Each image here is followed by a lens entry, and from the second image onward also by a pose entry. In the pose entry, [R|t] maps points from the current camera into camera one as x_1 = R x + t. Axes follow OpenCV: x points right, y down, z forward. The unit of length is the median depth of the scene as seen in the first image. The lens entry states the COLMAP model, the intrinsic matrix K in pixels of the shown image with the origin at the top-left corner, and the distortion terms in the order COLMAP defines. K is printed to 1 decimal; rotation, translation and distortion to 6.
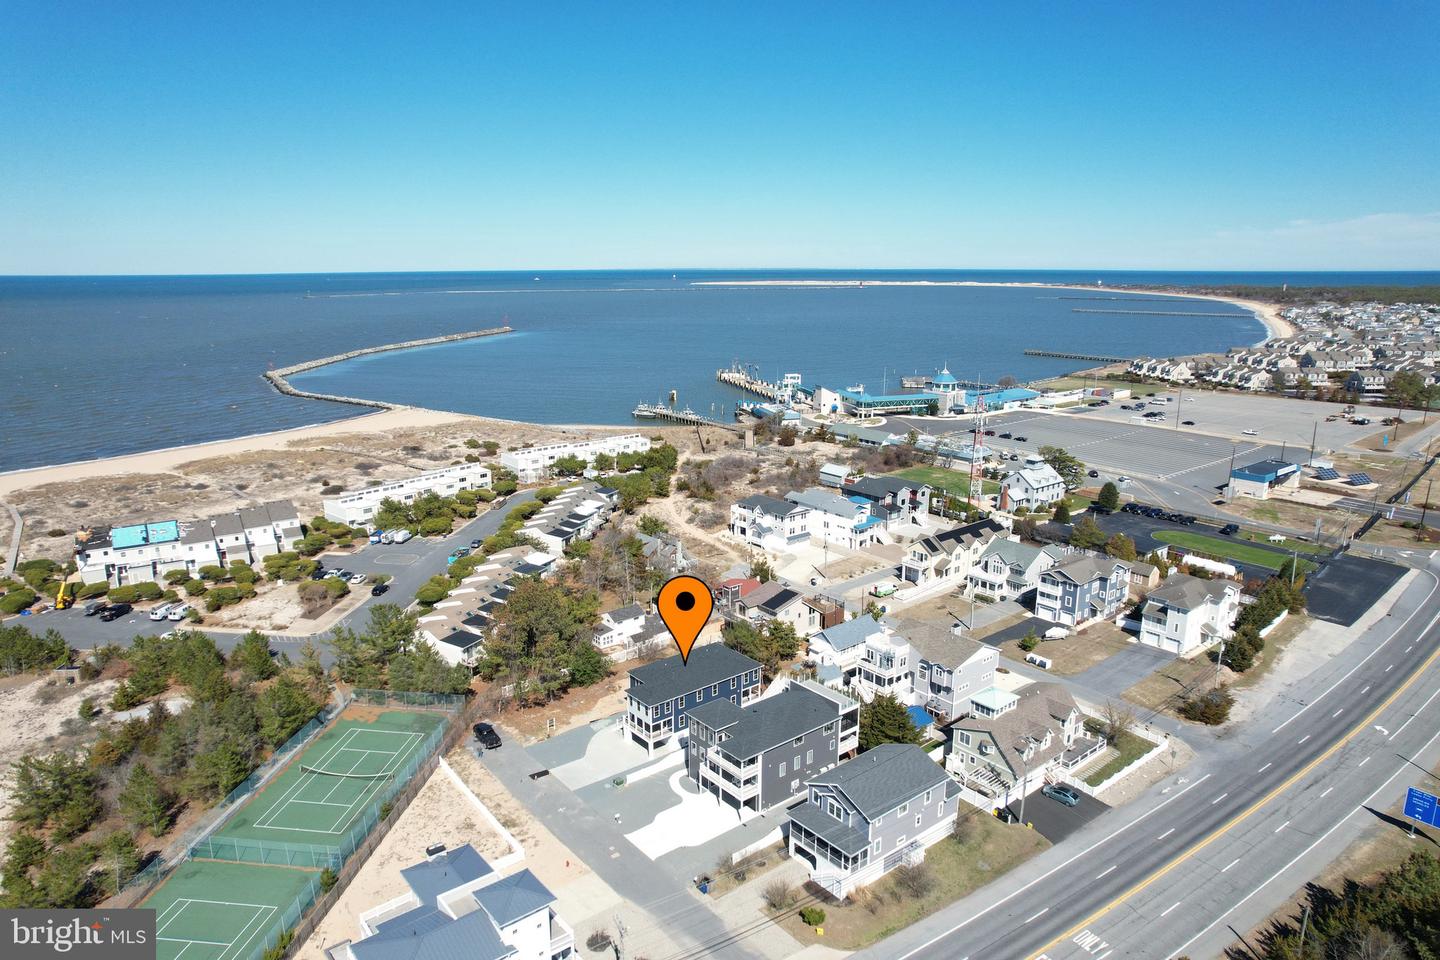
lens RADIAL K [[909.5, 0, 711.1], [0, 909.5, 480.1], [0, 0, 1]] dist [-0.039026, 0.007257]
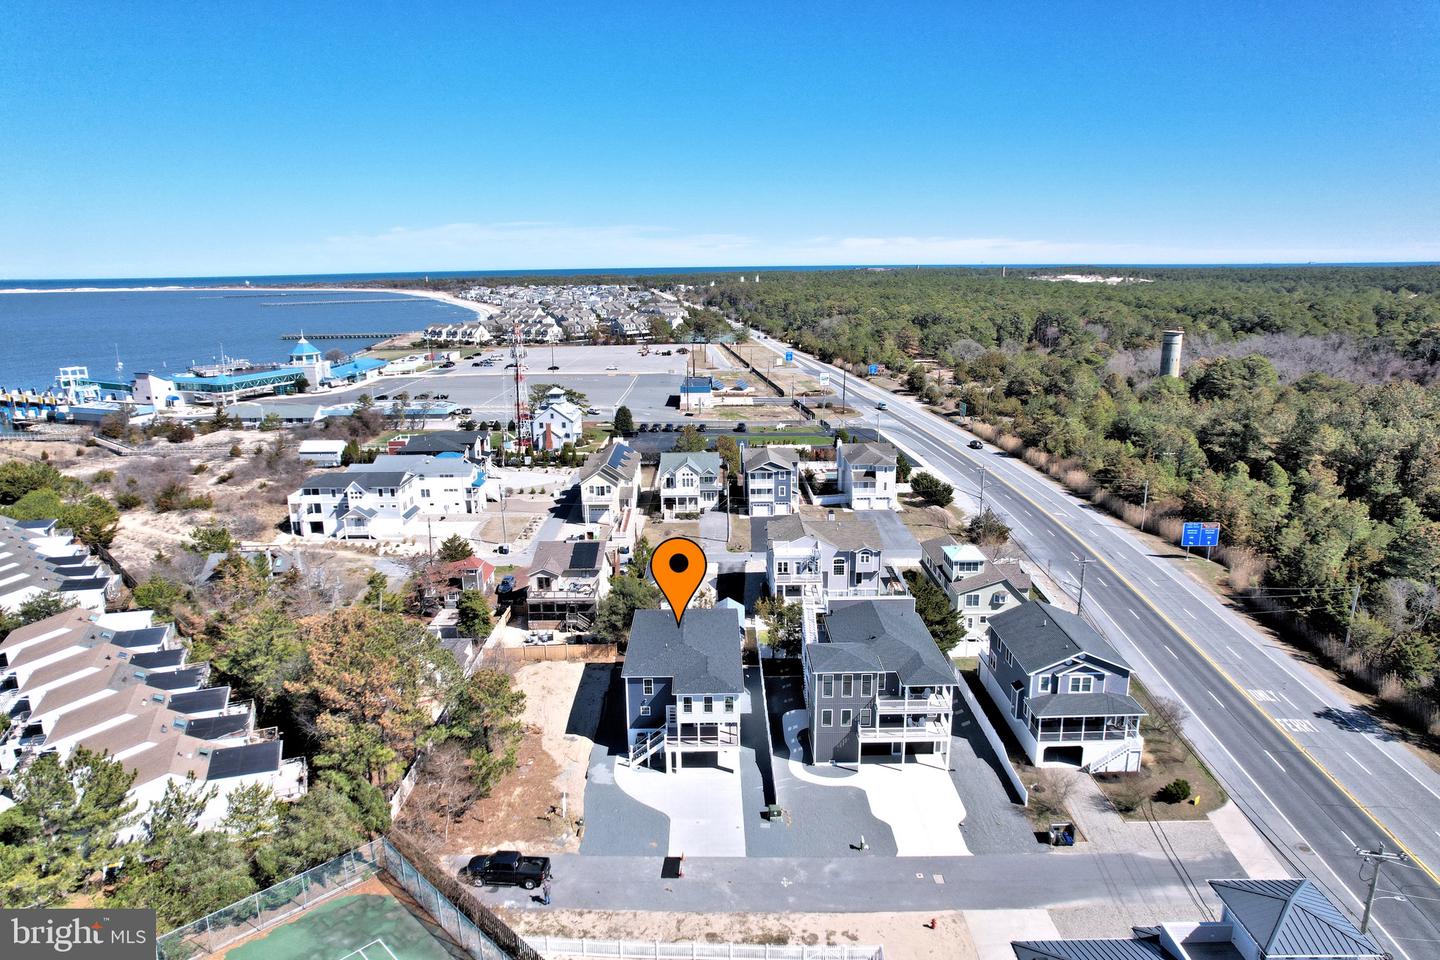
lens RADIAL K [[909.5, 0, 716.6], [0, 909.5, 477.1], [0, 0, 1]] dist [-0.039026, 0.007257]
pose [[0.631504, -0.182116, 0.753682, -0.296177], [0.186277, 0.979192, 0.080527, 0.019228], [-0.752664, 0.089541, 0.652287, 0.300462]]
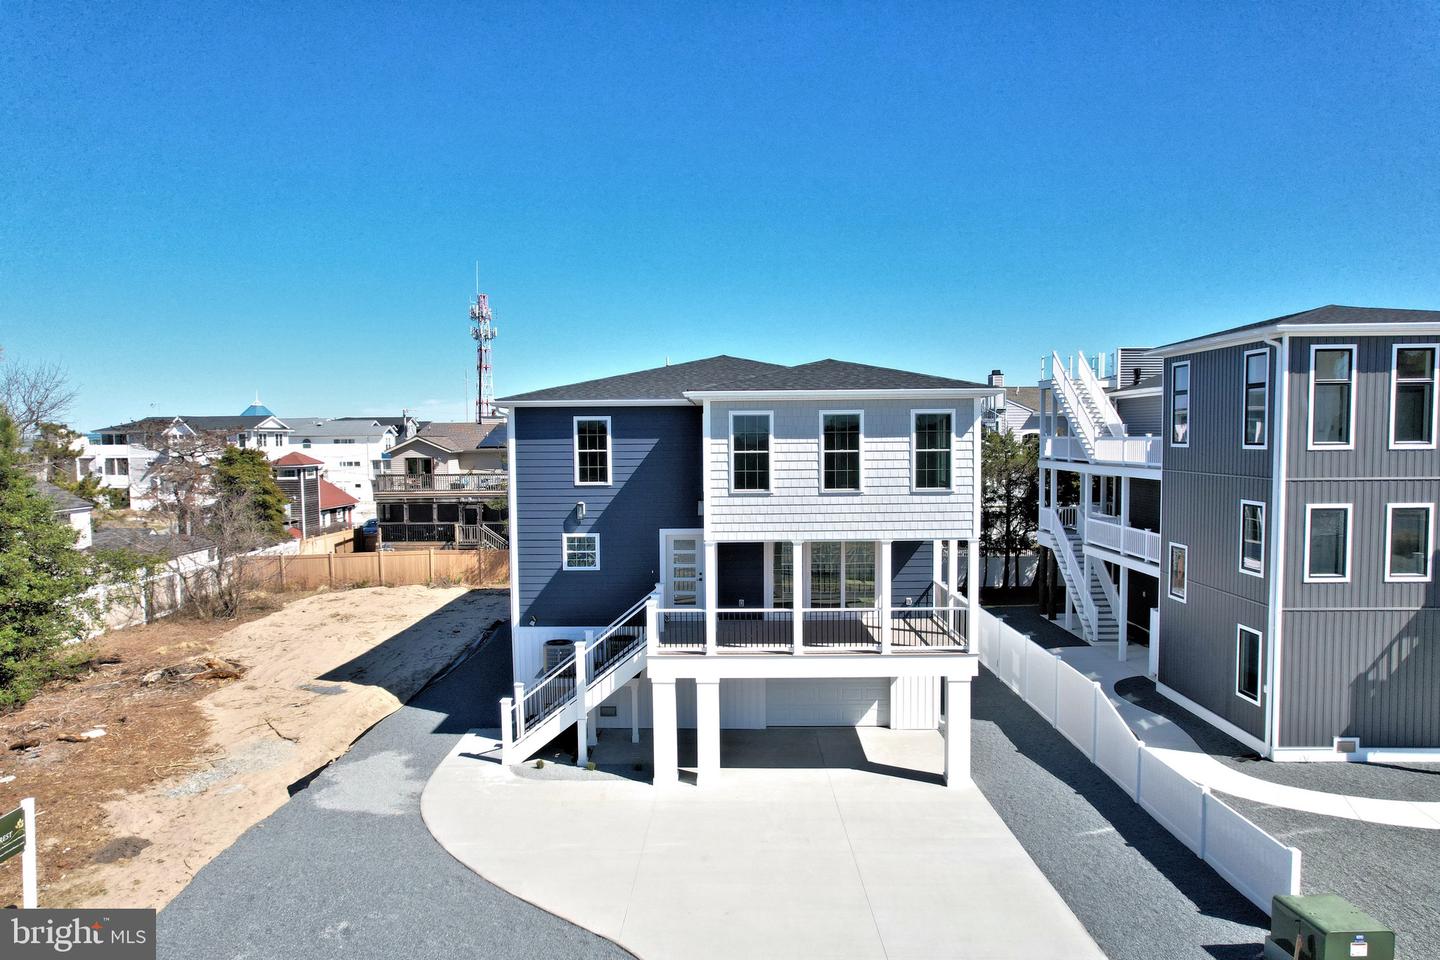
lens RADIAL K [[909.5, 0, 717.0], [0, 909.5, 485.1], [0, 0, 1]] dist [-0.039026, 0.007257]
pose [[0.645494, -0.042509, 0.762581, -0.110774], [0.178883, 0.979093, -0.096839, 0.146525], [-0.742521, 0.198922, 0.639603, 0.505136]]
